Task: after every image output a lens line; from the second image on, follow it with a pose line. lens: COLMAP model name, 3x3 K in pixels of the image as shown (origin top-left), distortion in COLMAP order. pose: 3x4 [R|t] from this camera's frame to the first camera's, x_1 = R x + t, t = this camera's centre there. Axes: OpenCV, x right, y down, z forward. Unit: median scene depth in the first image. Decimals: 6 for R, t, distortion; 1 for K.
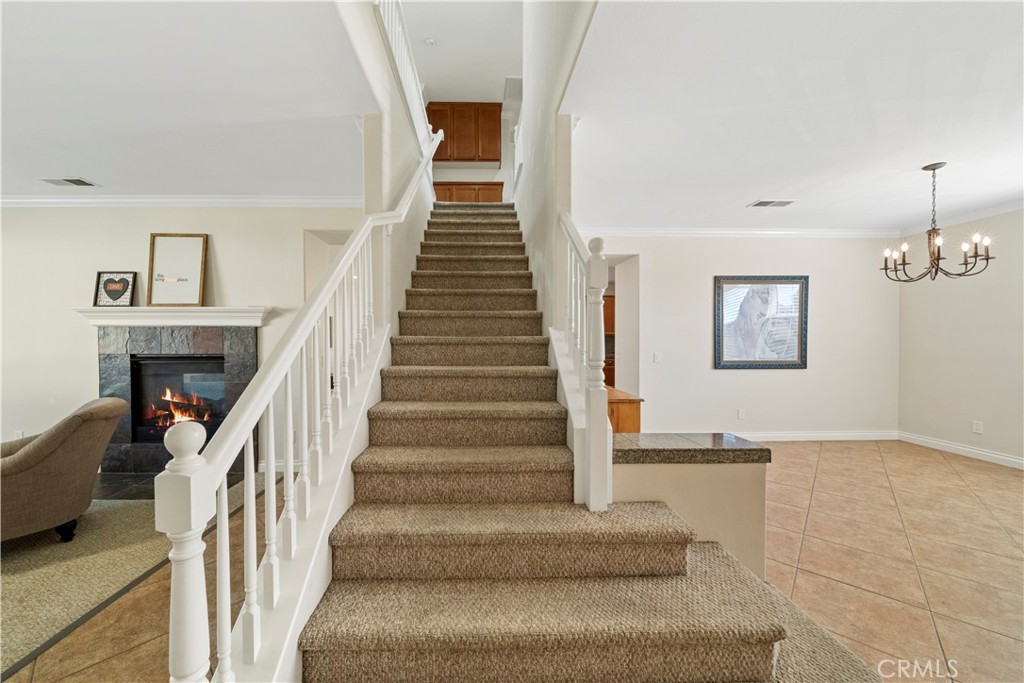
lens RADIAL K [[370.1, 0, 484.9], [0, 370.1, 343.7], [0, 0, 1]] dist [-0.003551, -0.000633]
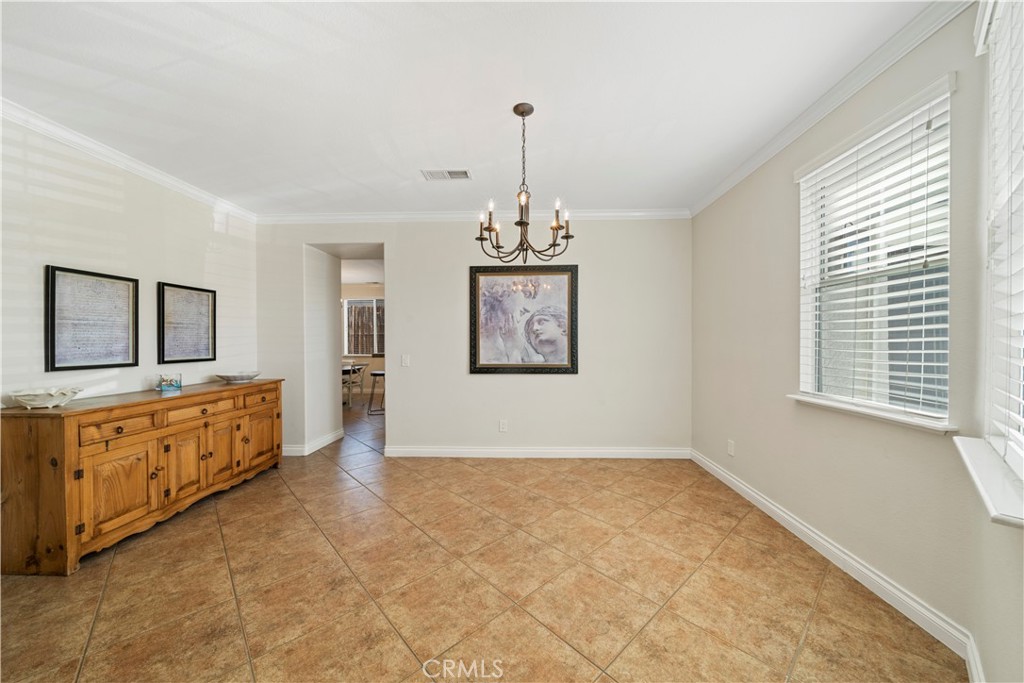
lens RADIAL K [[370.1, 0, 484.9], [0, 370.1, 343.7], [0, 0, 1]] dist [-0.003551, -0.000633]
pose [[0.998933, 0.000710, -0.046177, 1.162513], [-0.000945, 0.999987, -0.005058, 0.004308], [0.046173, 0.005096, 0.998920, 0.225507]]
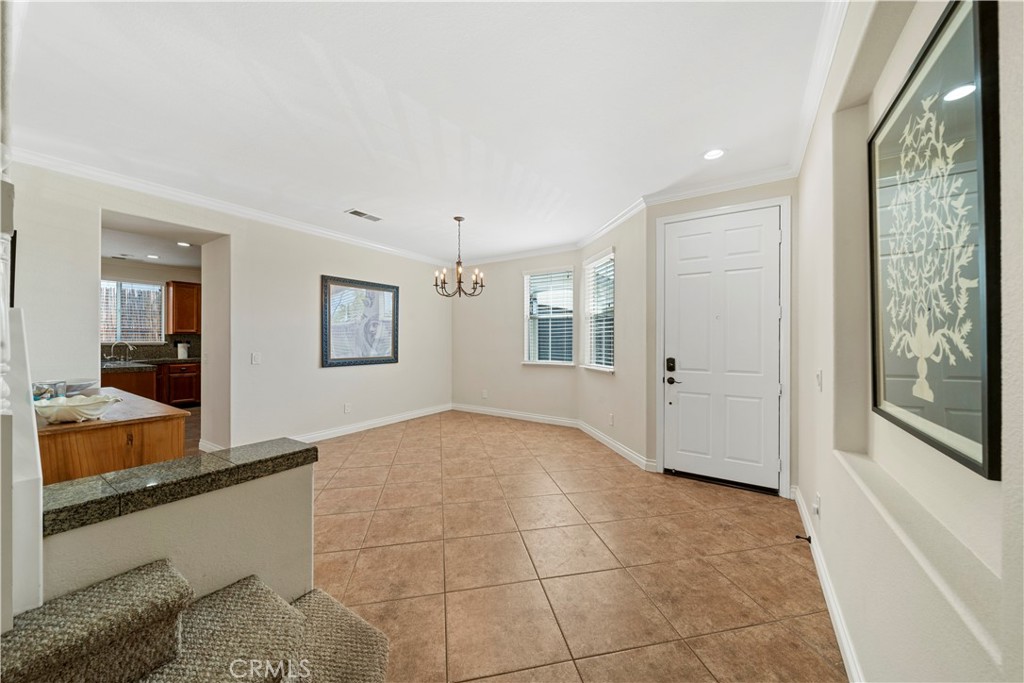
lens RADIAL K [[361.0, 0, 517.4], [0, 361.0, 339.4], [0, 0, 1]] dist [-0.002056, -0.000195]
pose [[0.548928, 0.004409, 0.835858, 0.155008], [0.008312, 0.999908, -0.010733, 0.012004], [-0.835828, 0.012839, 0.548841, 0.028688]]
